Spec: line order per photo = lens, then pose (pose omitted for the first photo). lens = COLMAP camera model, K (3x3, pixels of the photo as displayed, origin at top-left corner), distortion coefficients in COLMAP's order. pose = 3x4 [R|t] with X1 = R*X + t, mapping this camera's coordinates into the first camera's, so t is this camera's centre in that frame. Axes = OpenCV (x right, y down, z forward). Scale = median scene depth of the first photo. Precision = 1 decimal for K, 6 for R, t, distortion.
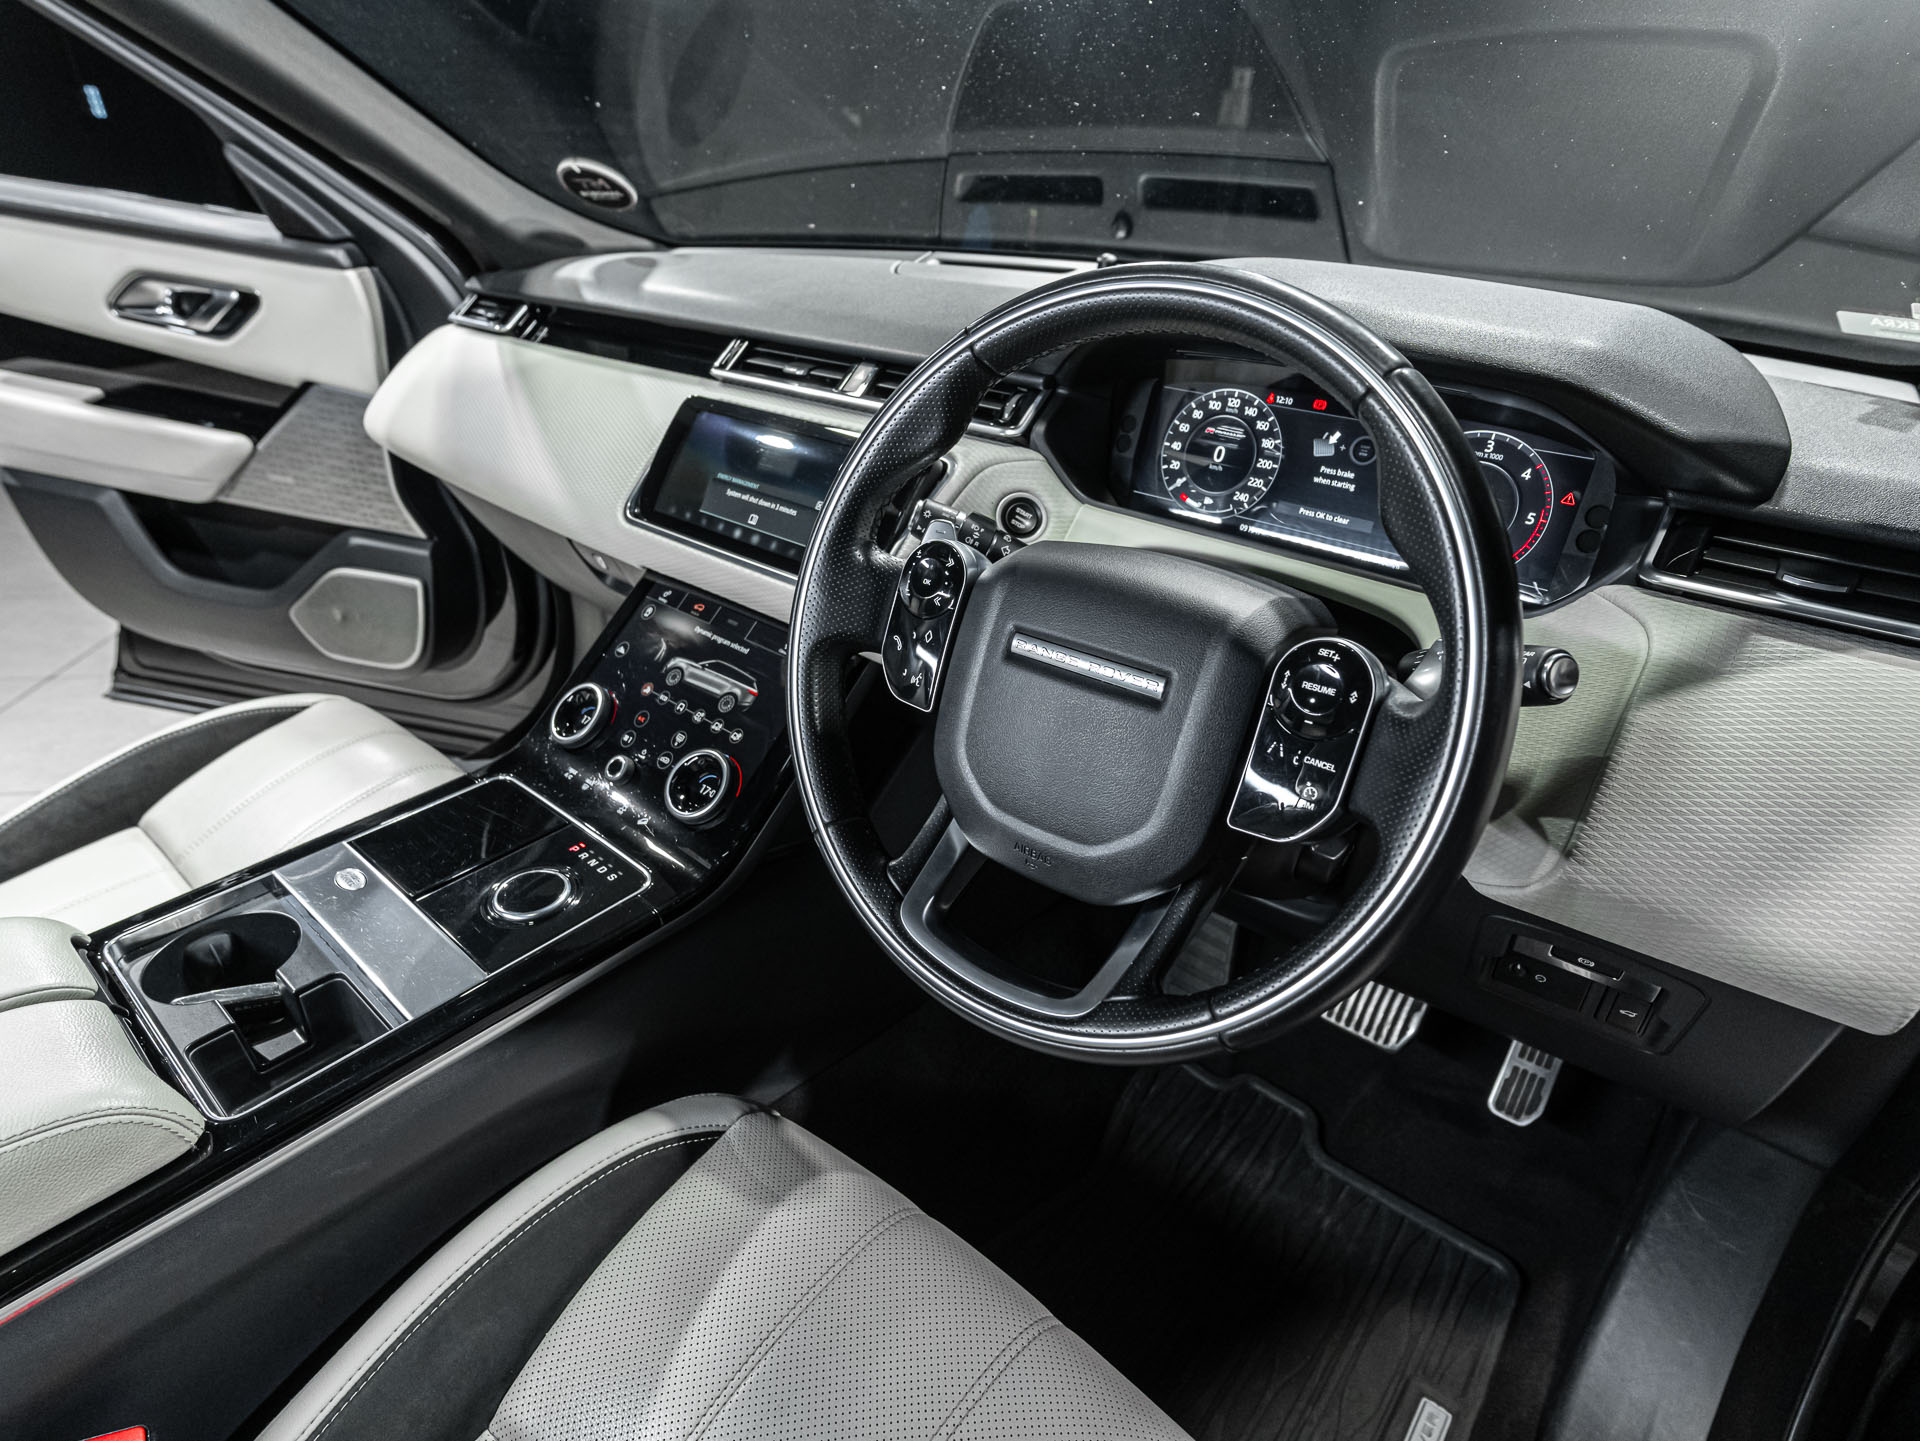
lens RADIAL K [[1030.4, 0, 960.0], [0, 1030.4, 720.5], [0, 0, 1]] dist [-0.020128, 0.031581]
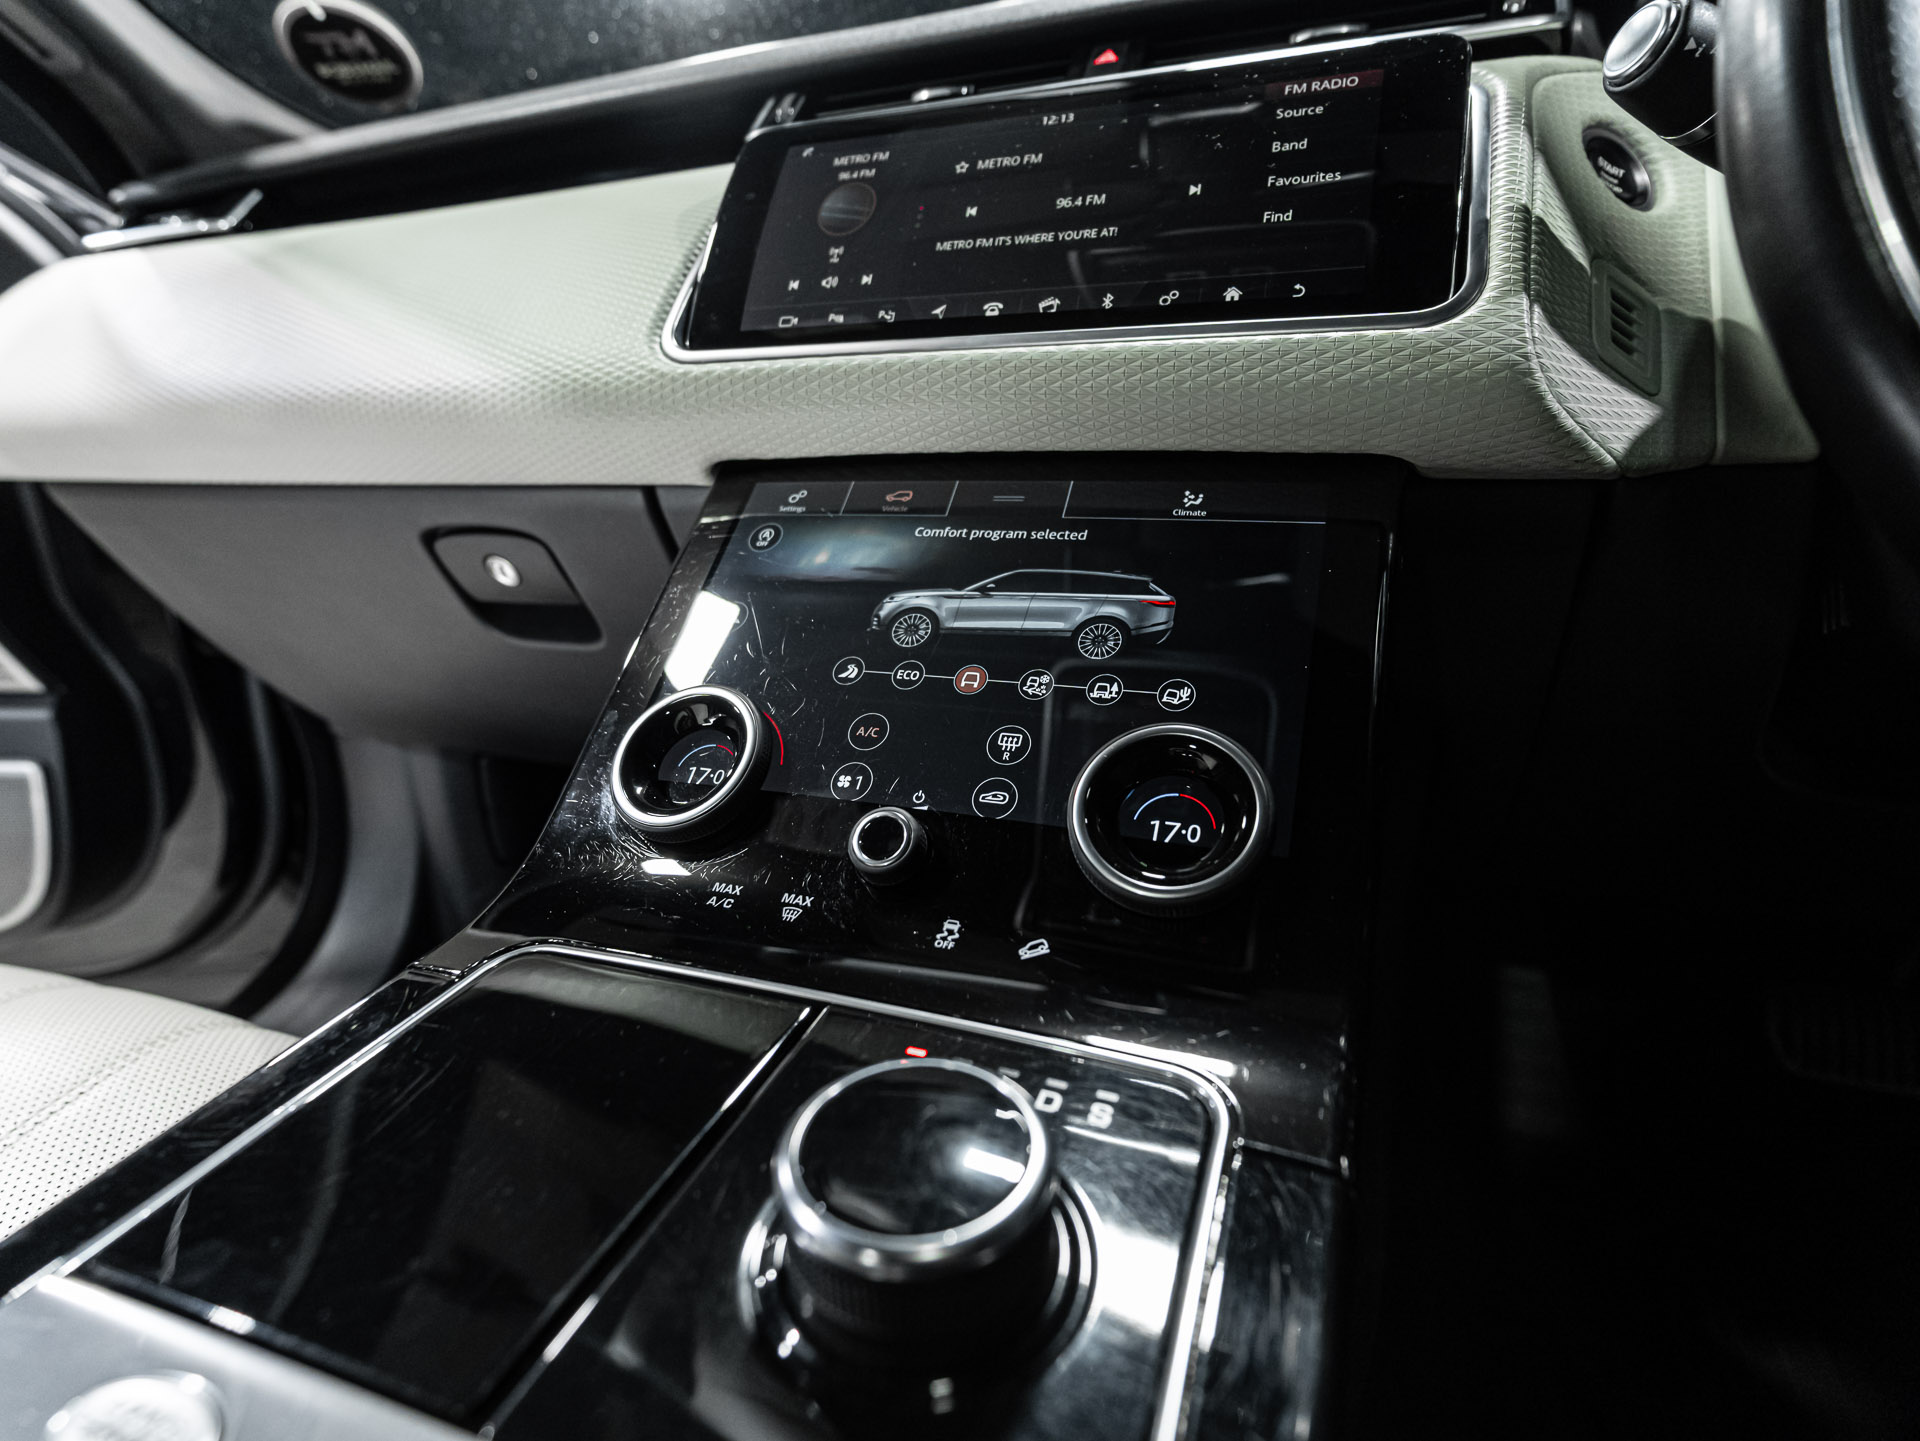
lens RADIAL K [[1030.4, 0, 960.0], [0, 1030.4, 720.5], [0, 0, 1]] dist [-0.020128, 0.031581]
pose [[0.941195, -0.161674, 0.296670, -0.380969], [0.209442, 0.968200, -0.136829, 0.056553], [-0.265114, 0.190918, 0.945127, 0.570075]]
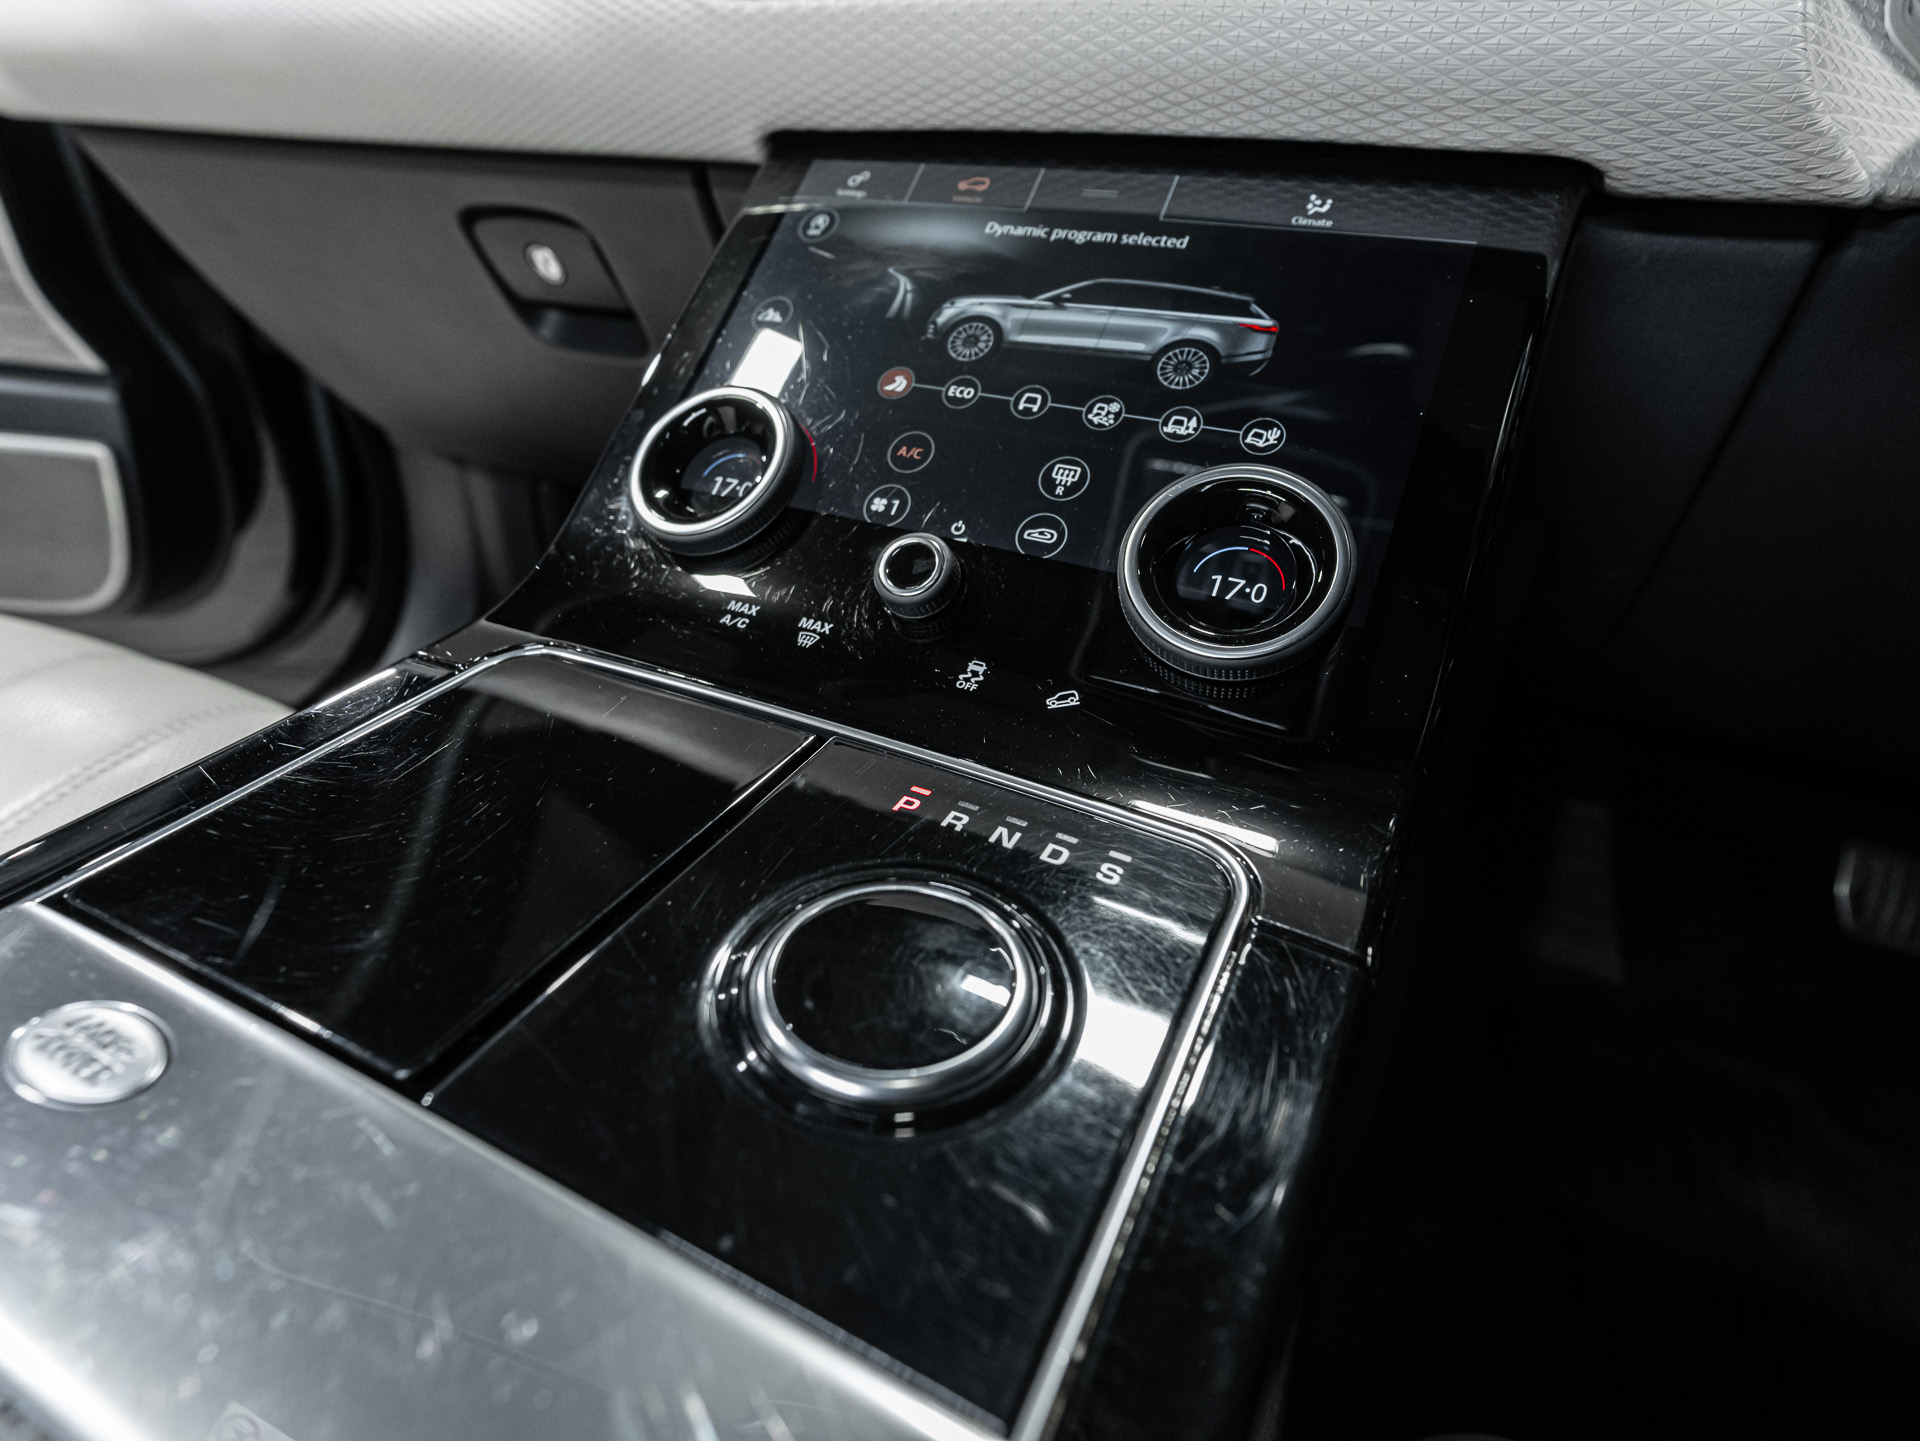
lens RADIAL K [[1037.4, 0, 960.0], [0, 1037.4, 720.5], [0, 0, 1]] dist [-0.002874, 0.018112]
pose [[0.971864, -0.118991, 0.203275, -0.364207], [0.110175, 0.992434, 0.054188, 0.073591], [-0.208185, -0.030267, 0.977621, 0.599162]]
